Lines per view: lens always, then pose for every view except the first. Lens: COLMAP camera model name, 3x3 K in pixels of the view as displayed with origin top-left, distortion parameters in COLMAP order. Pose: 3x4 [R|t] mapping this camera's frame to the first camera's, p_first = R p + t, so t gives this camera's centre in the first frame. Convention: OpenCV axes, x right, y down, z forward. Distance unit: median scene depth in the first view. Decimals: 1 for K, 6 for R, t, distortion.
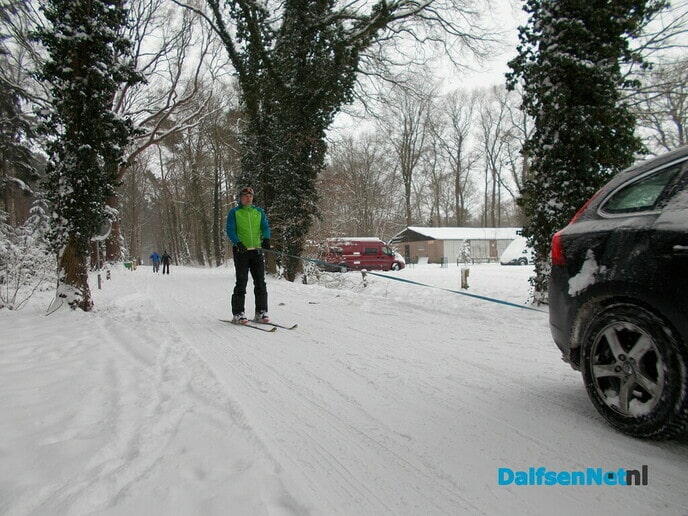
lens RADIAL K [[528.9, 0, 338.8], [0, 528.9, 255.7], [0, 0, 1]] dist [0.006794, -0.002224]
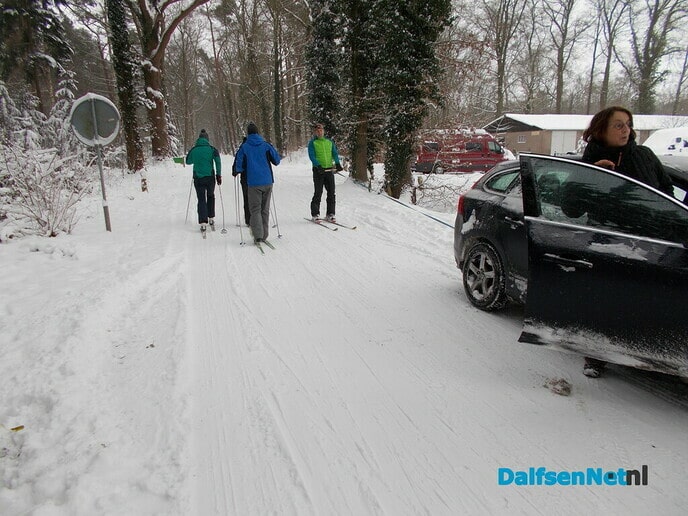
lens RADIAL K [[528.9, 0, 343.7], [0, 528.9, 258.0], [0, 0, 1]] dist [0.006794, -0.002224]
pose [[0.995283, 0.026646, -0.093284, -0.091001], [-0.006210, 0.977067, 0.212840, -0.022095], [0.096816, -0.211257, 0.972624, 0.295603]]
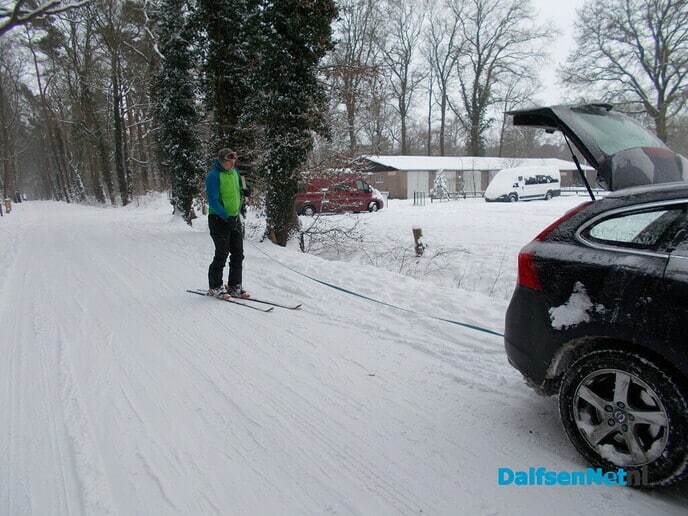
lens RADIAL K [[528.9, 0, 336.9], [0, 528.9, 254.8], [0, 0, 1]] dist [0.006794, -0.002224]
pose [[0.985369, -0.028671, 0.168006, -0.128292], [0.006768, 0.991554, 0.129515, -0.016622], [-0.170301, -0.126483, 0.977241, 0.414328]]
